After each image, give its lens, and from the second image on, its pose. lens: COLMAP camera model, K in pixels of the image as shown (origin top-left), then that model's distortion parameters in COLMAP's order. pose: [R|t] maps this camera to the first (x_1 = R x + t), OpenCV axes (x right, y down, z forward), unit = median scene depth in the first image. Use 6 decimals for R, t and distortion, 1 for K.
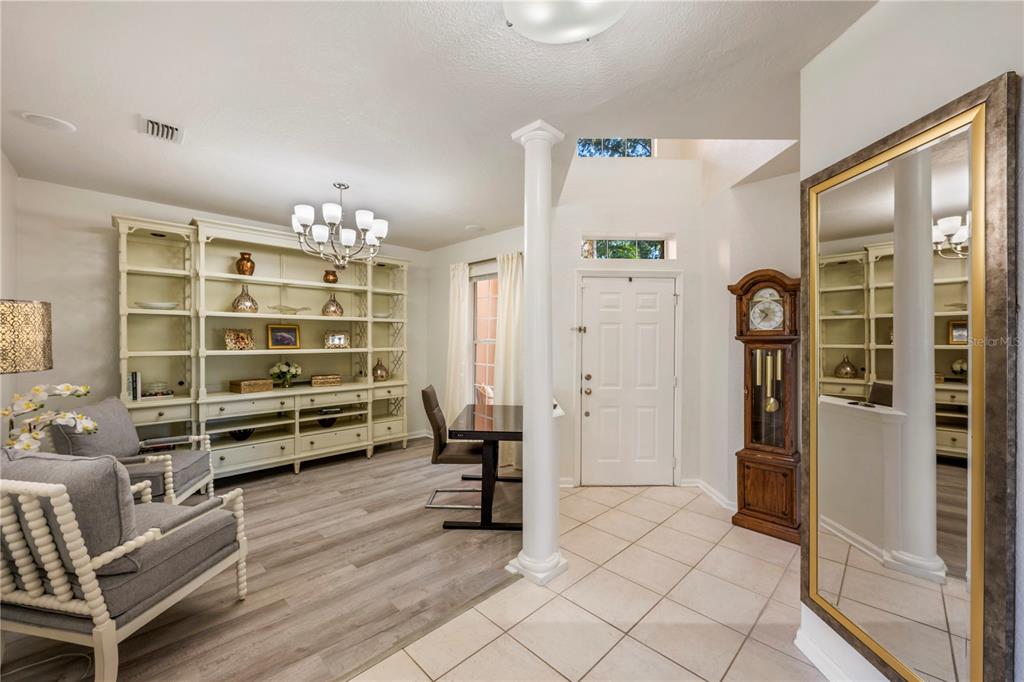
lens RADIAL K [[409.0, 0, 512.0], [0, 409.0, 341.0], [0, 0, 1]] dist [0.012018, -0.000006]
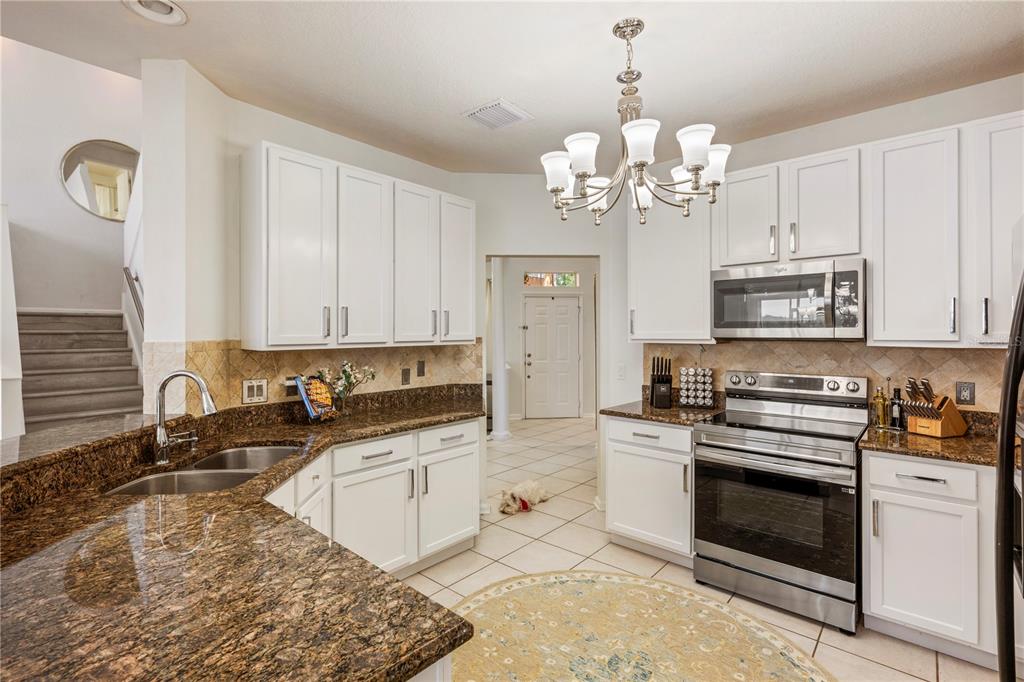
lens RADIAL K [[467.4, 0, 511.1], [0, 467.4, 330.6], [0, 0, 1]] dist [-0.002040, -0.000233]
pose [[0.997419, -0.006850, 0.071476, -0.035941], [0.007545, 0.999927, -0.009454, 0.003752], [-0.071406, 0.009969, 0.997398, -1.190891]]
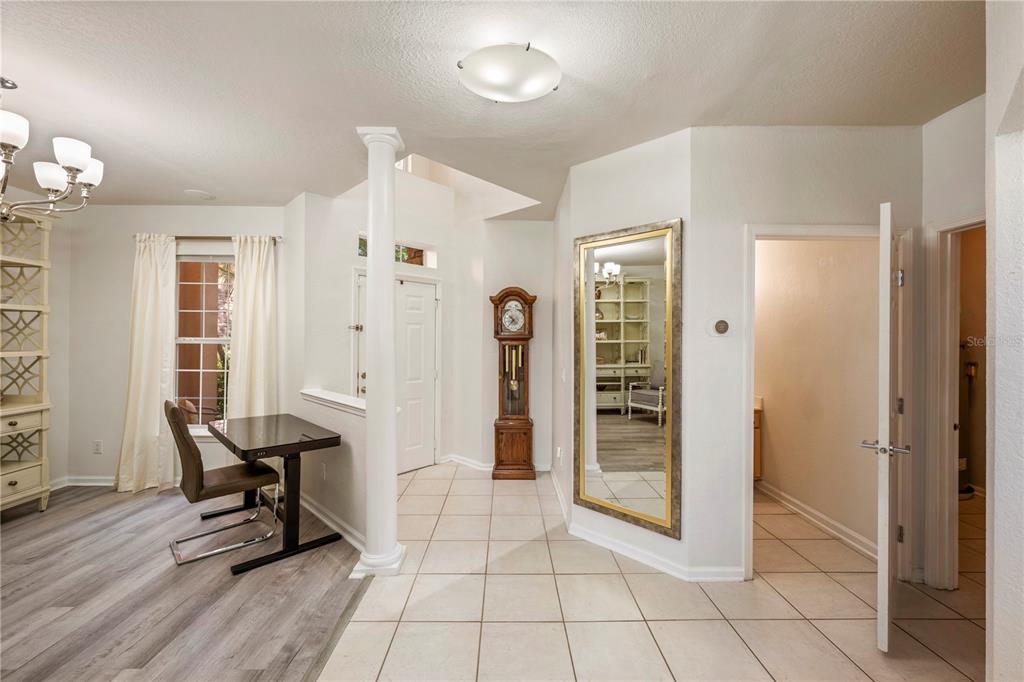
lens RADIAL K [[409.0, 0, 512.0], [0, 409.0, 341.0], [0, 0, 1]] dist [0.012018, -0.000006]
pose [[0.694310, -0.004995, 0.719658, -0.356254], [0.004208, 0.999987, 0.002881, 0.002892], [-0.719663, 0.001028, 0.694322, 0.052940]]
